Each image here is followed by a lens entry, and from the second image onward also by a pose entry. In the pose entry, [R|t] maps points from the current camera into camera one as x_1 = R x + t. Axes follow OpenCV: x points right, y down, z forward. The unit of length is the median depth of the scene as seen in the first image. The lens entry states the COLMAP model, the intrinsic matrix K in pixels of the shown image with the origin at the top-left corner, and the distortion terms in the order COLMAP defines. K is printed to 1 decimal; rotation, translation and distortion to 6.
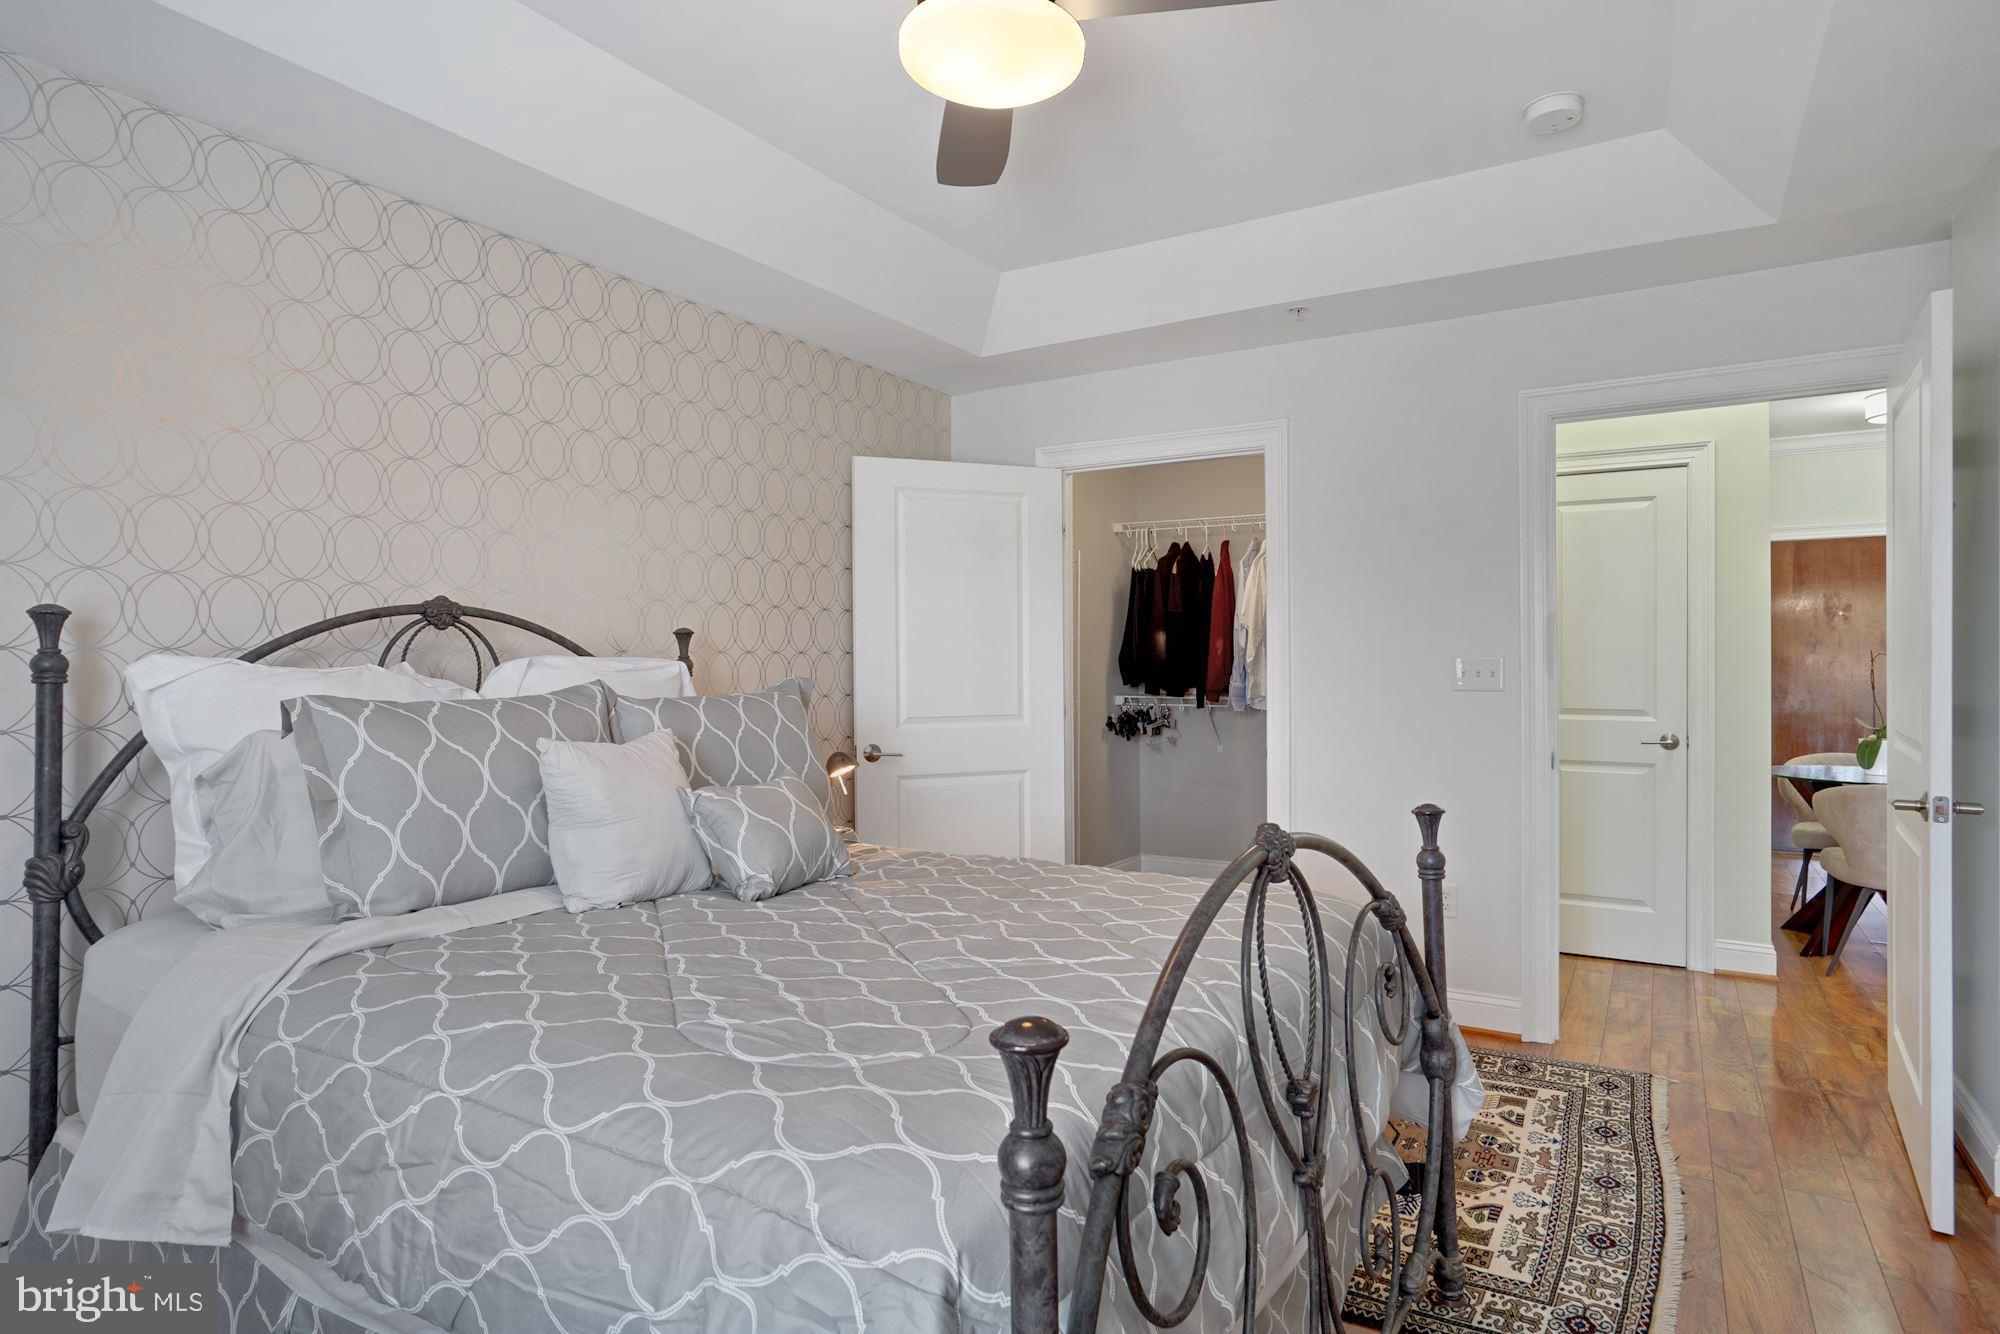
lens RADIAL K [[1130.0, 0, 995.8], [0, 1130.0, 664.6], [0, 0, 1]] dist [0.020400, 0.001075]
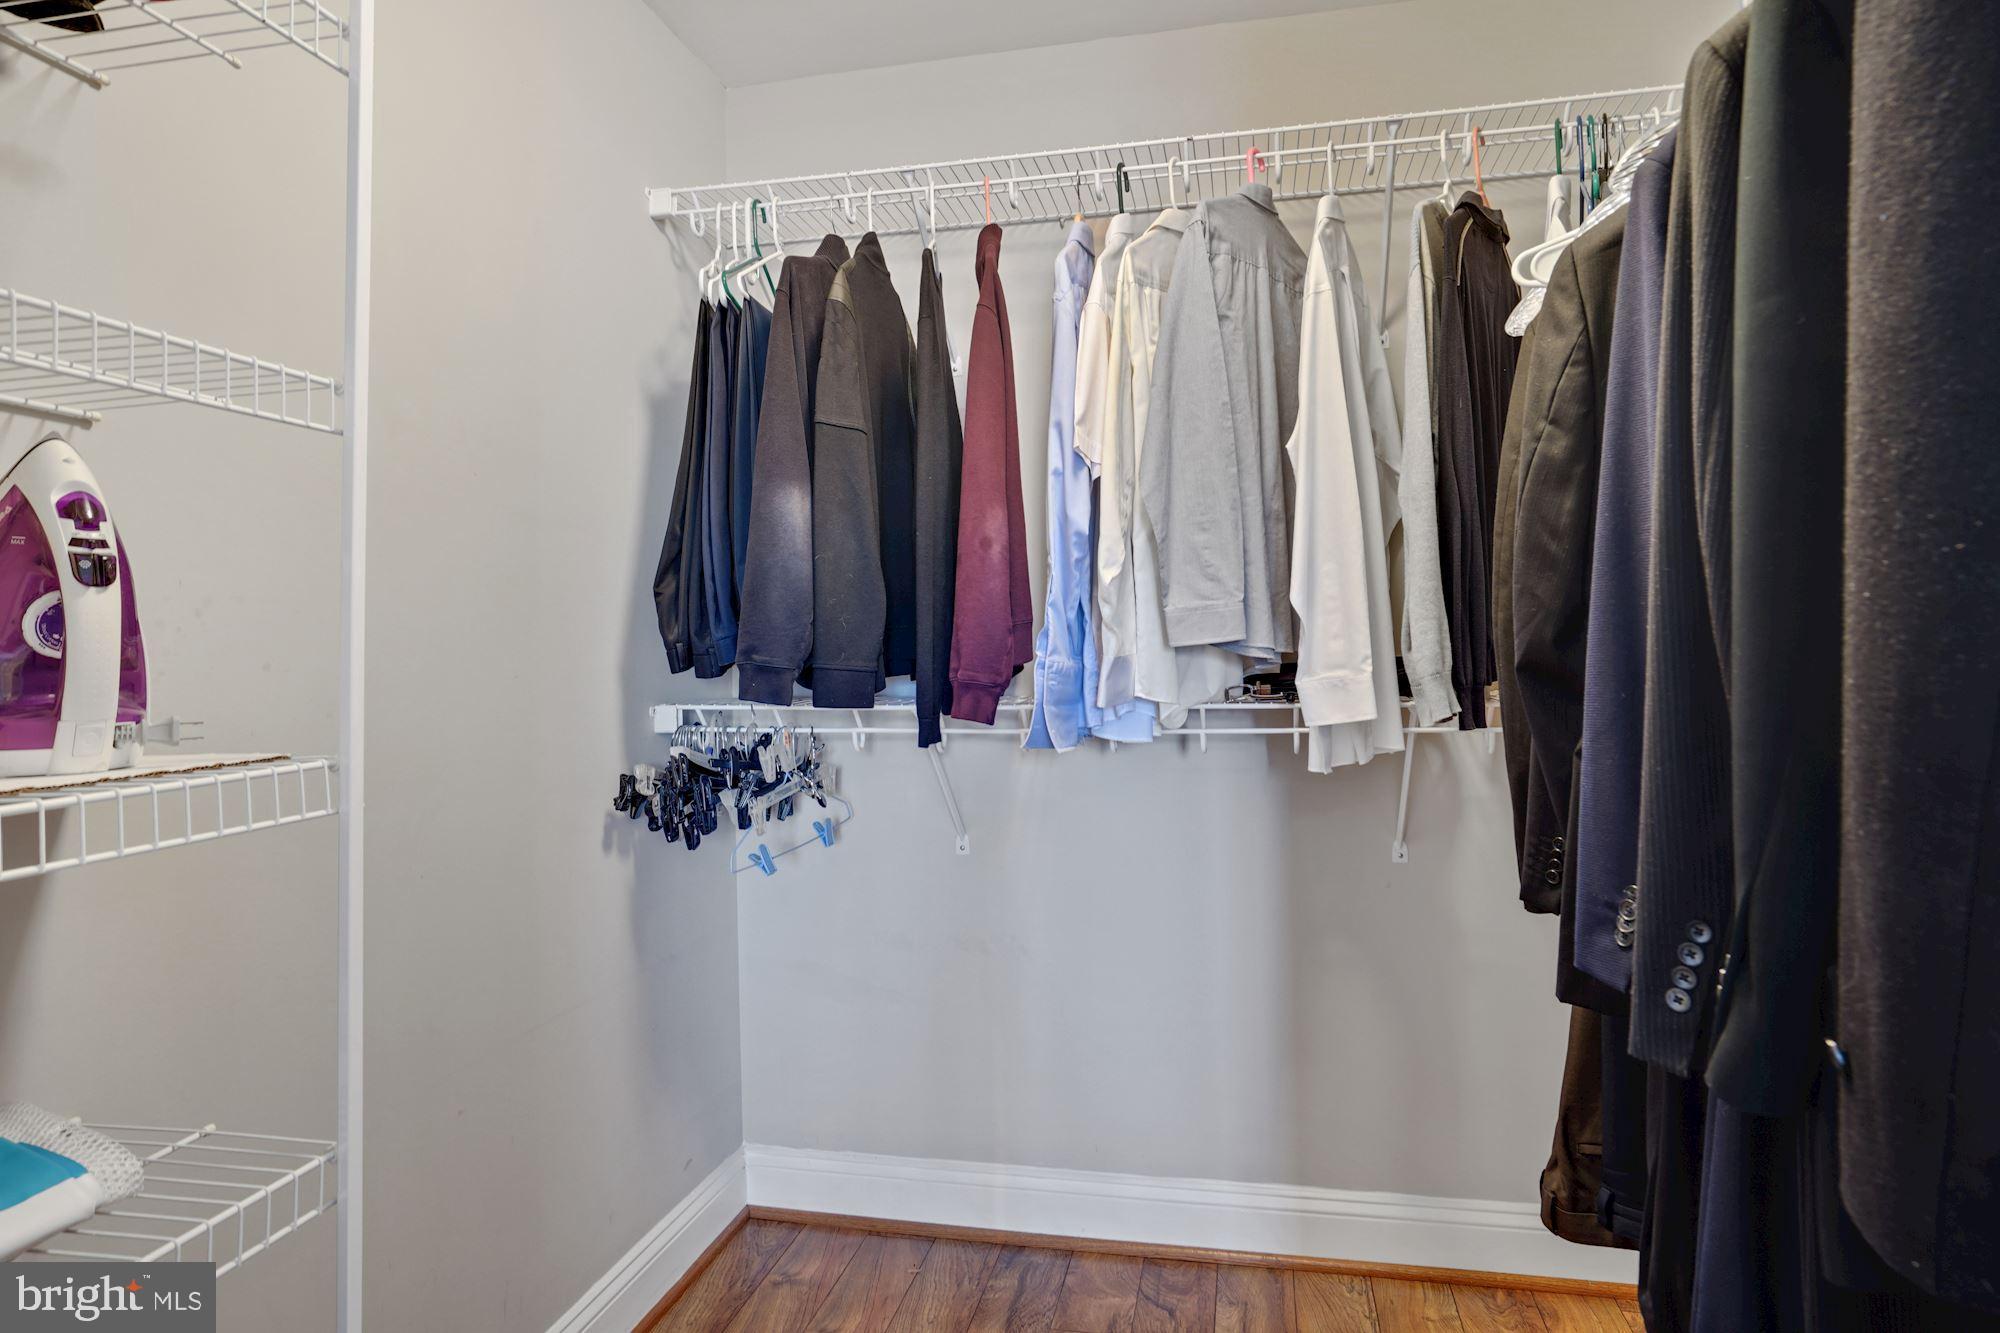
lens RADIAL K [[1130.0, 0, 994.9], [0, 1130.0, 662.1], [0, 0, 1]] dist [0.020400, 0.001075]
pose [[0.945465, -0.007113, 0.325647, 0.095004], [0.003454, 0.999924, 0.011813, 0.012039], [-0.325706, -0.010044, 0.945418, 0.675954]]
